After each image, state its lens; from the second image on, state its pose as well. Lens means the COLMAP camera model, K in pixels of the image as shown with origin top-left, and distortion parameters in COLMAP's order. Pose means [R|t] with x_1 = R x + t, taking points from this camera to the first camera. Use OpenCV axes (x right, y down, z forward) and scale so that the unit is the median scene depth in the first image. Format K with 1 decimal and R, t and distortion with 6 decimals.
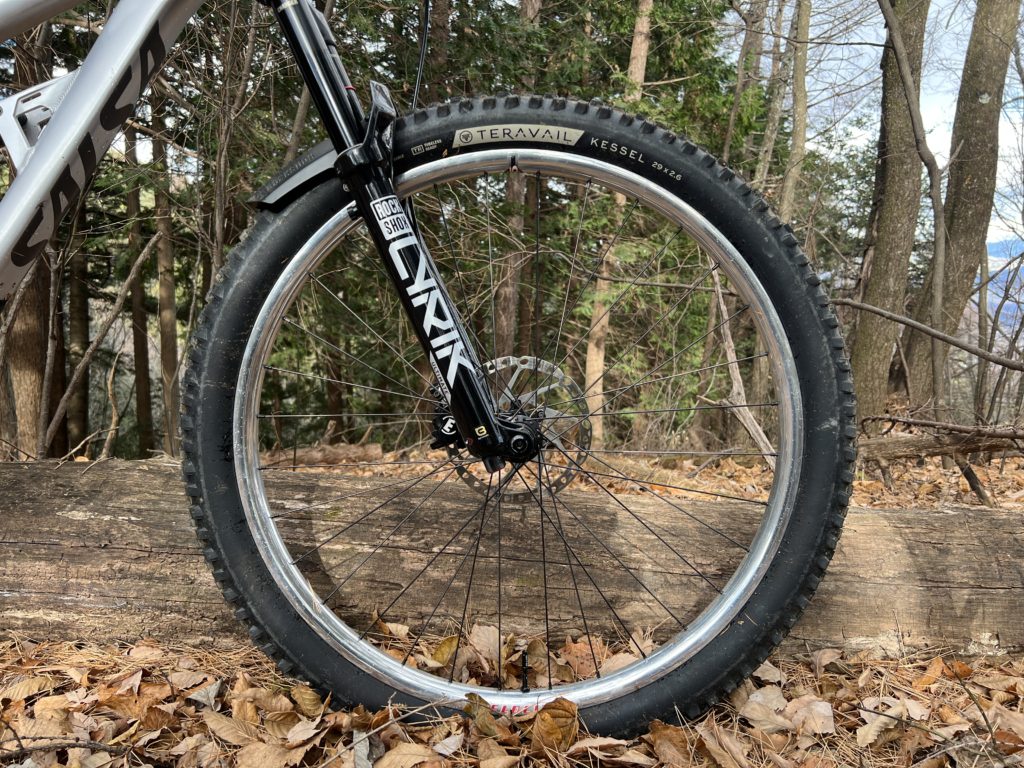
lens RADIAL K [[765.9, 0, 506.1], [0, 765.9, 352.9], [0, 0, 1]] dist [0.052181, -0.045922]
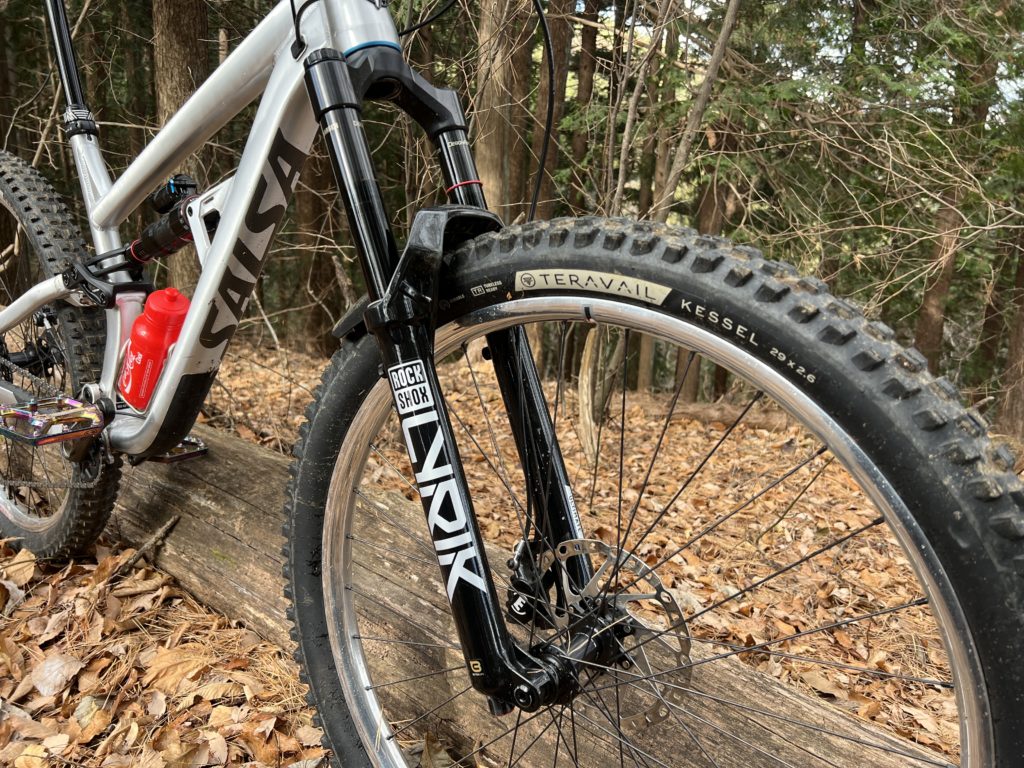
lens RADIAL K [[755.6, 0, 508.3], [0, 755.6, 361.0], [0, 0, 1]] dist [0.141339, -0.212432]
pose [[0.810239, 0.155635, -0.565057, 0.372457], [-0.077516, 0.984085, 0.159898, -0.320980], [0.580951, -0.085755, 0.809409, 0.368111]]
